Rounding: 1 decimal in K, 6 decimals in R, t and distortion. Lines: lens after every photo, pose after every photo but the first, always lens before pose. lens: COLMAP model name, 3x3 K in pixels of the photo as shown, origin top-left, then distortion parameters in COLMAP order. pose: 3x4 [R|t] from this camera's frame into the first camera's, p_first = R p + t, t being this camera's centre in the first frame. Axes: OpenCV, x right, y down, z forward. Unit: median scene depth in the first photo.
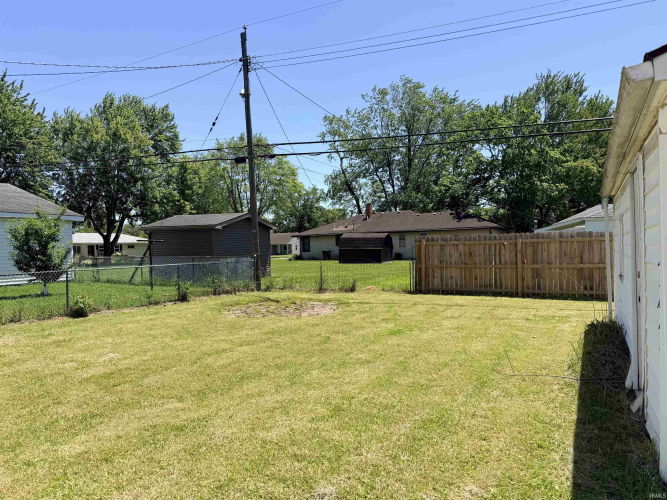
lens RADIAL K [[470.1, 0, 338.0], [0, 470.1, 250.3], [0, 0, 1]] dist [0.089119, -0.118107]
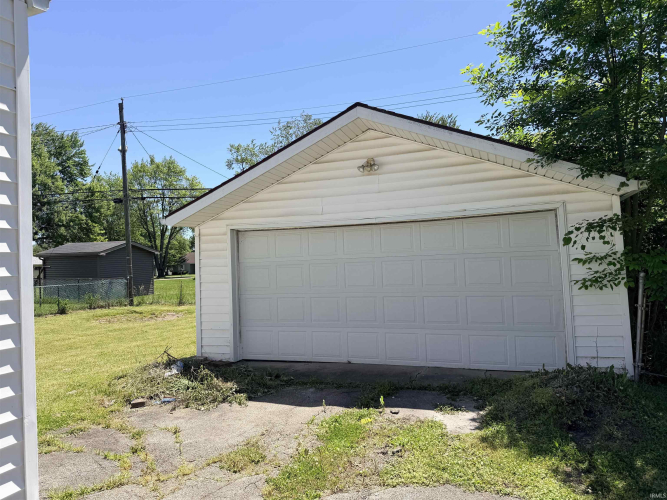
lens RADIAL K [[475.1, 0, 329.8], [0, 475.1, 242.7], [0, 0, 1]] dist [0.071779, -0.121717]
pose [[0.991972, -0.004985, 0.126356, 0.152767], [0.011548, 0.998619, -0.051258, -0.007381], [-0.125926, 0.052305, 0.990660, -0.260031]]
